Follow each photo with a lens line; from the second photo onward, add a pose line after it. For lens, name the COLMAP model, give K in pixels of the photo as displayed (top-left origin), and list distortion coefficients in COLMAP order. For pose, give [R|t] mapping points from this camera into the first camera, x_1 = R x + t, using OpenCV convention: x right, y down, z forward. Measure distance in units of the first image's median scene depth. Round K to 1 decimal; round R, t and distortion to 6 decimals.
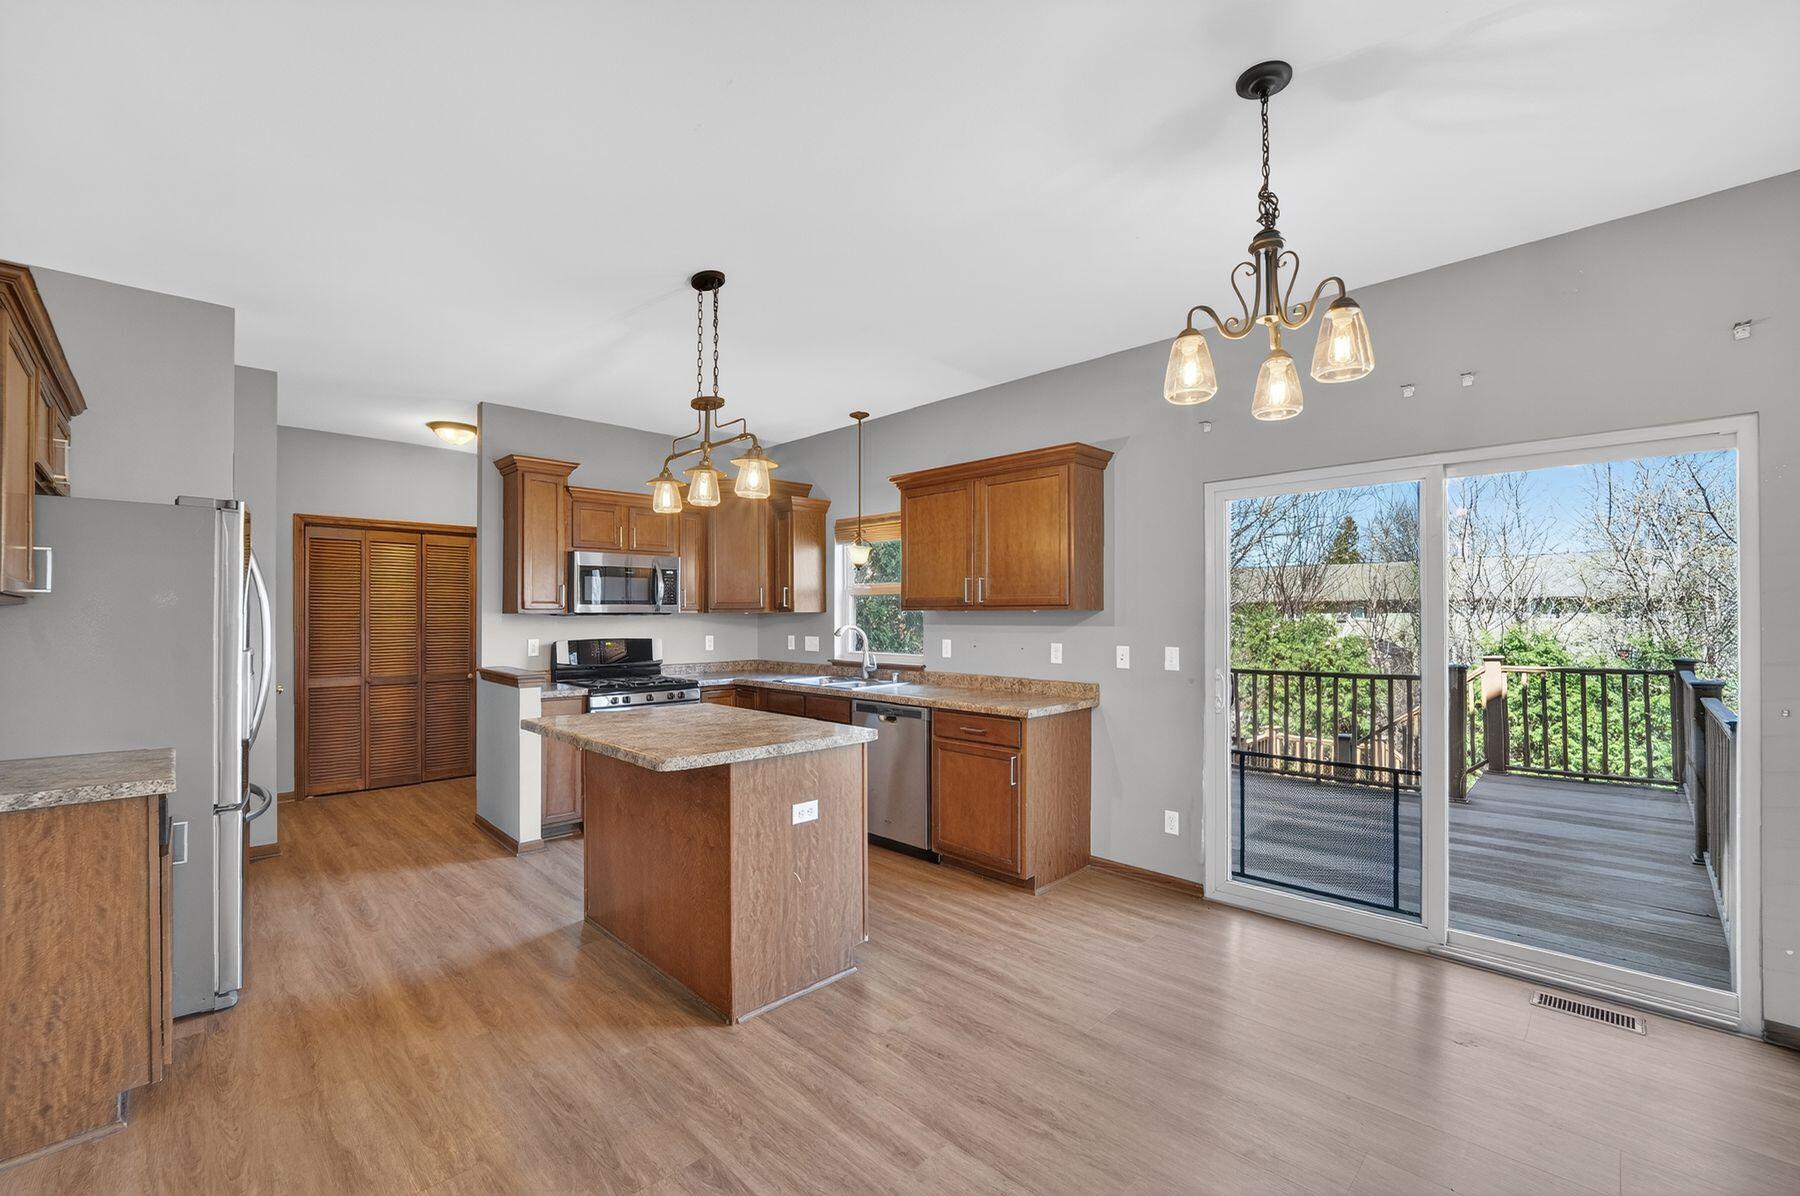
lens RADIAL K [[748.4, 0, 904.0], [0, 748.4, 610.6], [0, 0, 1]] dist [-0.015546, 0.000550]
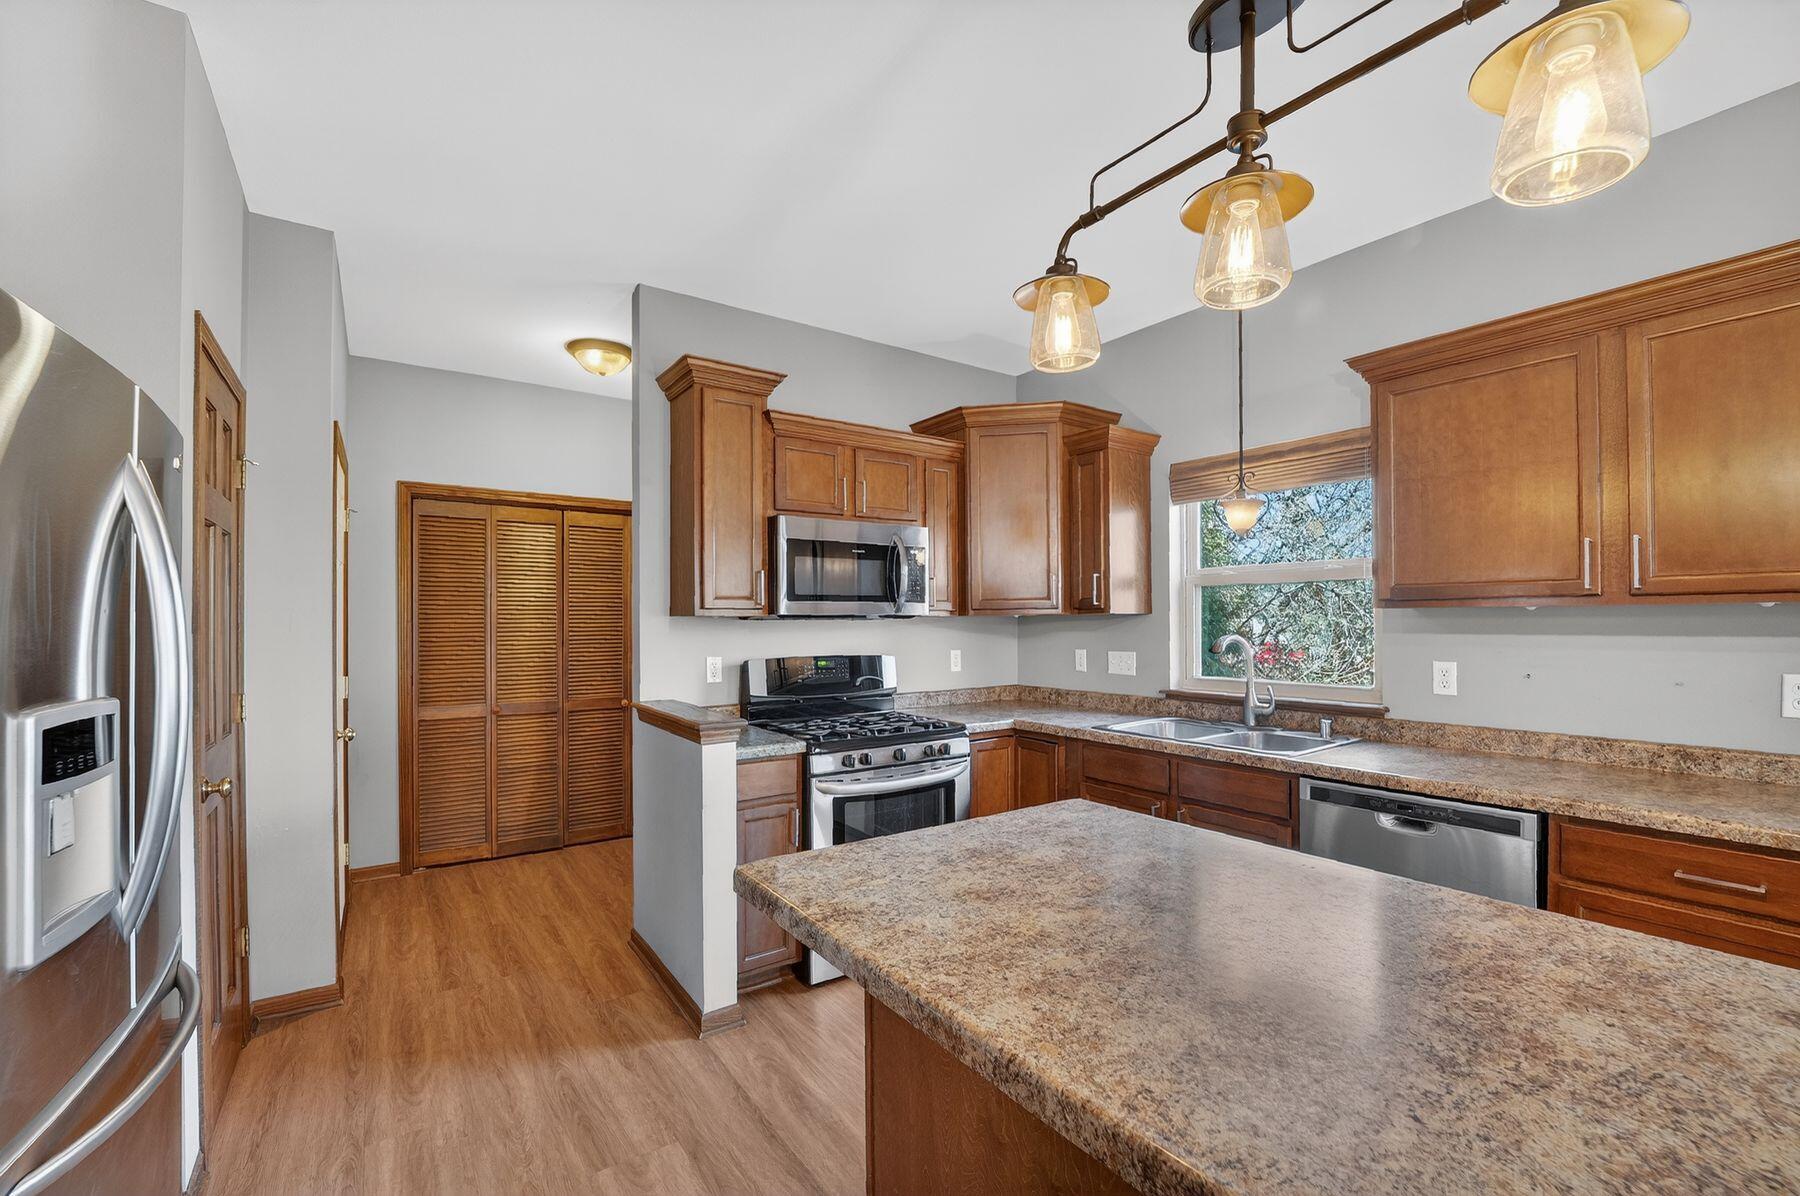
lens RADIAL K [[748.4, 0, 906.7], [0, 748.4, 615.8], [0, 0, 1]] dist [-0.015546, 0.000550]
pose [[0.985991, -0.004123, -0.166749, -0.228335], [0.003934, 0.999991, -0.001464, 0.004889], [0.166754, 0.000787, 0.985998, 0.395940]]
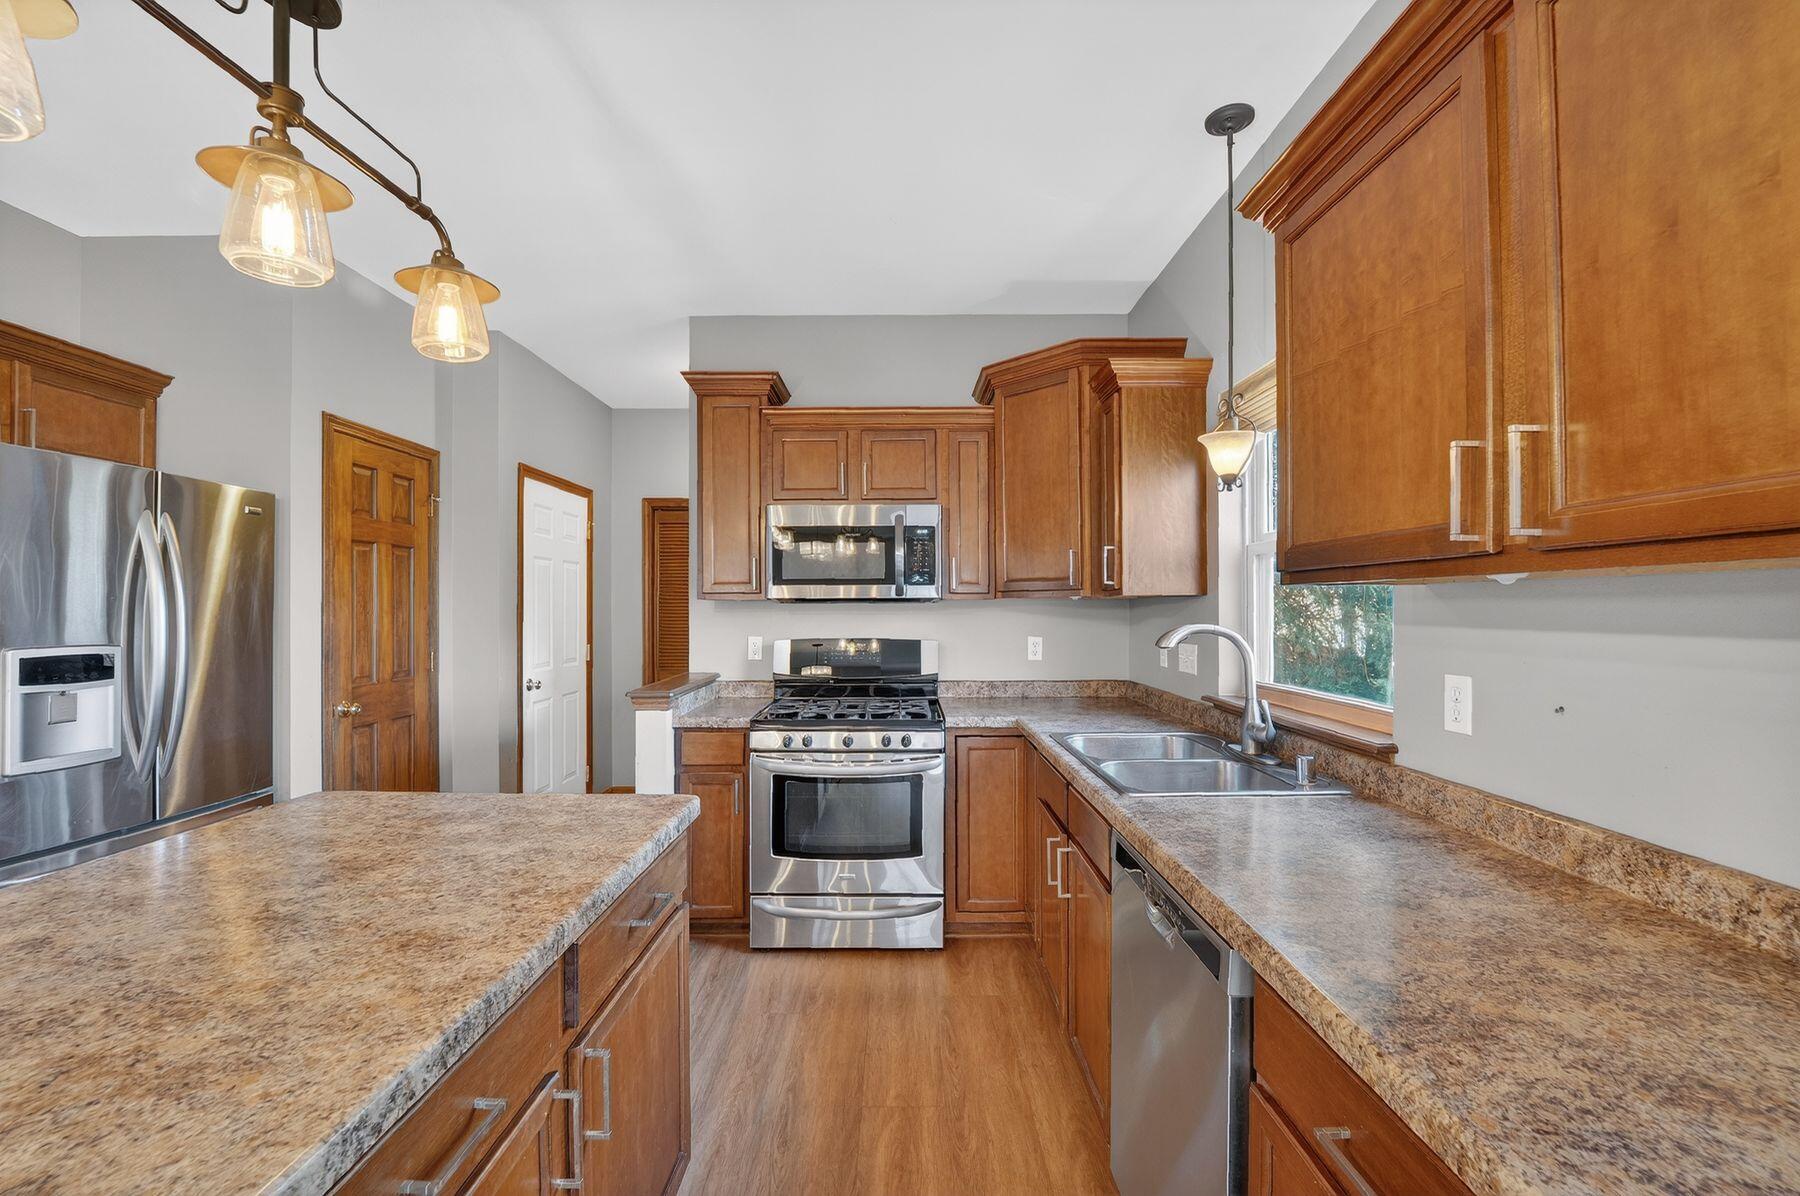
lens RADIAL K [[748.4, 0, 908.1], [0, 748.4, 601.9], [0, 0, 1]] dist [-0.015546, 0.000550]
pose [[0.710023, -0.004629, -0.704163, 0.107976], [0.006099, 0.999981, -0.000423, 0.006922], [0.704152, -0.003994, 0.710038, 0.601930]]
